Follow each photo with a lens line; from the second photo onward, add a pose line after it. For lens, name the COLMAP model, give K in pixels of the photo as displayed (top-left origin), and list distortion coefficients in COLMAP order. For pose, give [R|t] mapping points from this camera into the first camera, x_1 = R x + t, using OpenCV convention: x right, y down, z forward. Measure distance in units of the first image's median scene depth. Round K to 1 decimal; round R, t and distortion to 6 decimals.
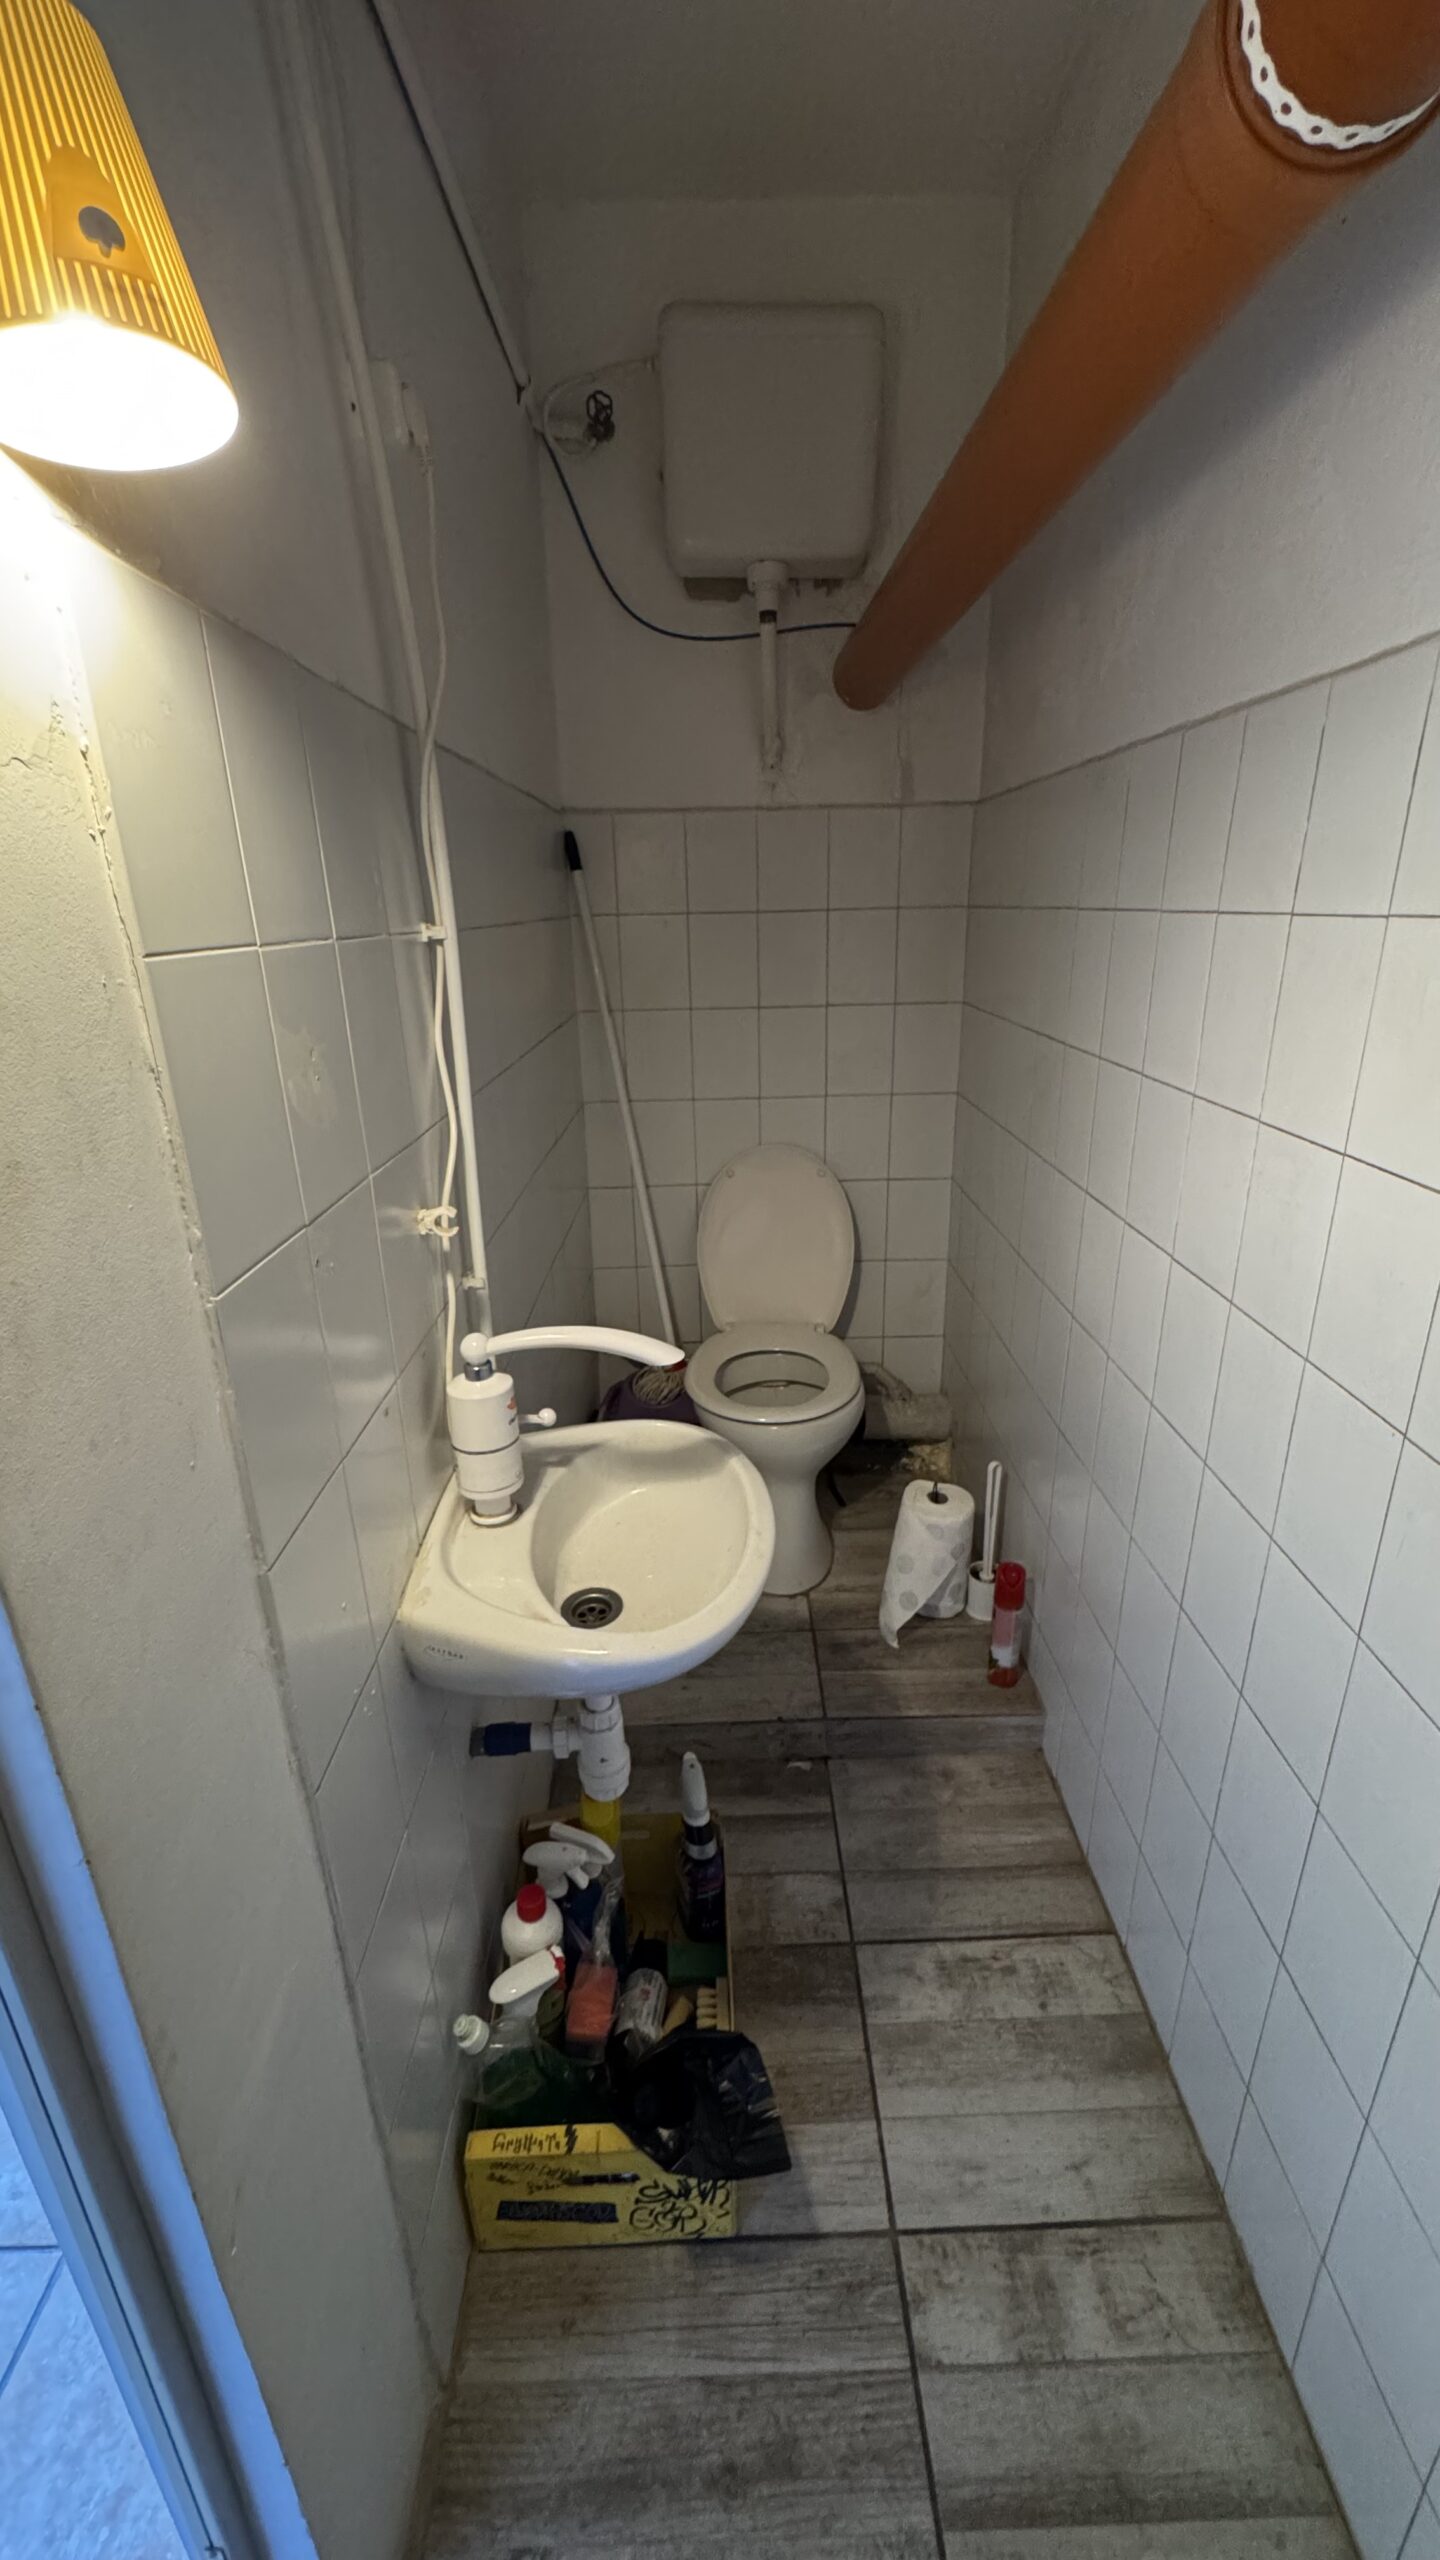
lens RADIAL K [[1023.5, 0, 721.7], [0, 1023.5, 1280.3], [0, 0, 1]] dist [-0.000591, 0.000576]
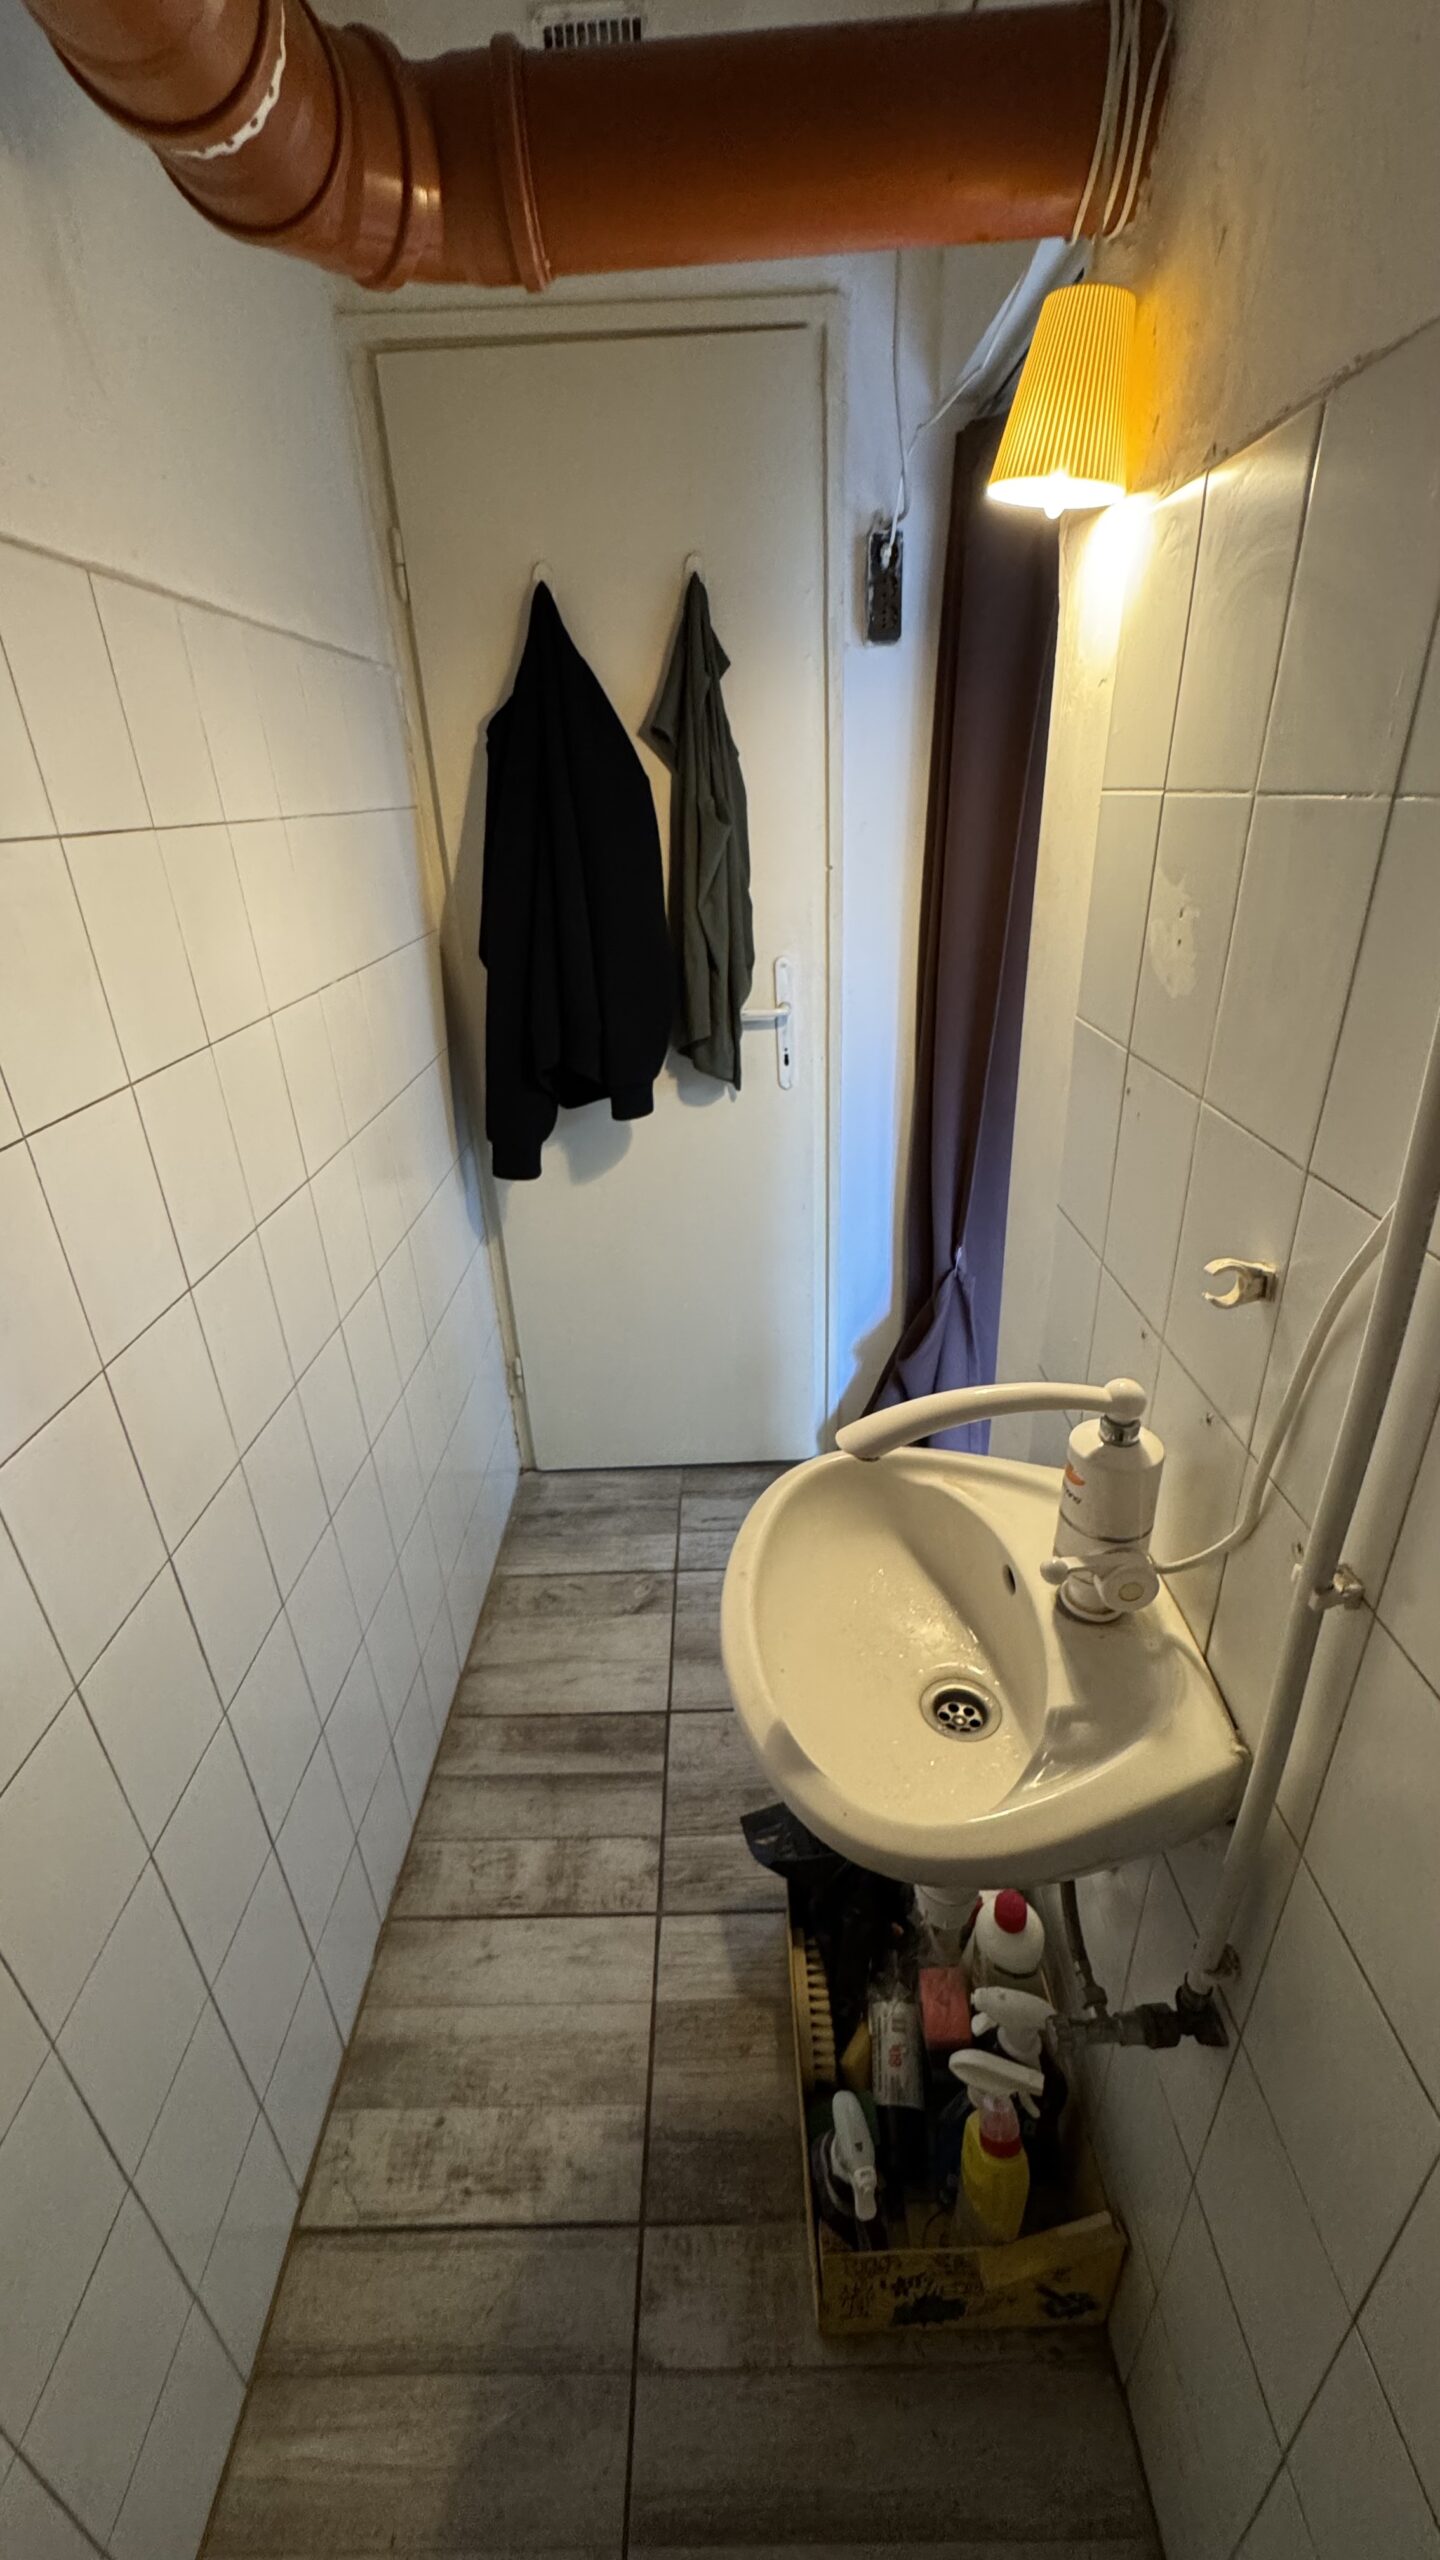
lens RADIAL K [[1023.5, 0, 721.7], [0, 1023.5, 1280.3], [0, 0, 1]] dist [-0.000591, 0.000576]
pose [[-0.998258, 0.044695, 0.038518, 0.010033], [0.058724, 0.689325, 0.722068, -0.424636], [0.005721, 0.723072, -0.690749, 1.153531]]
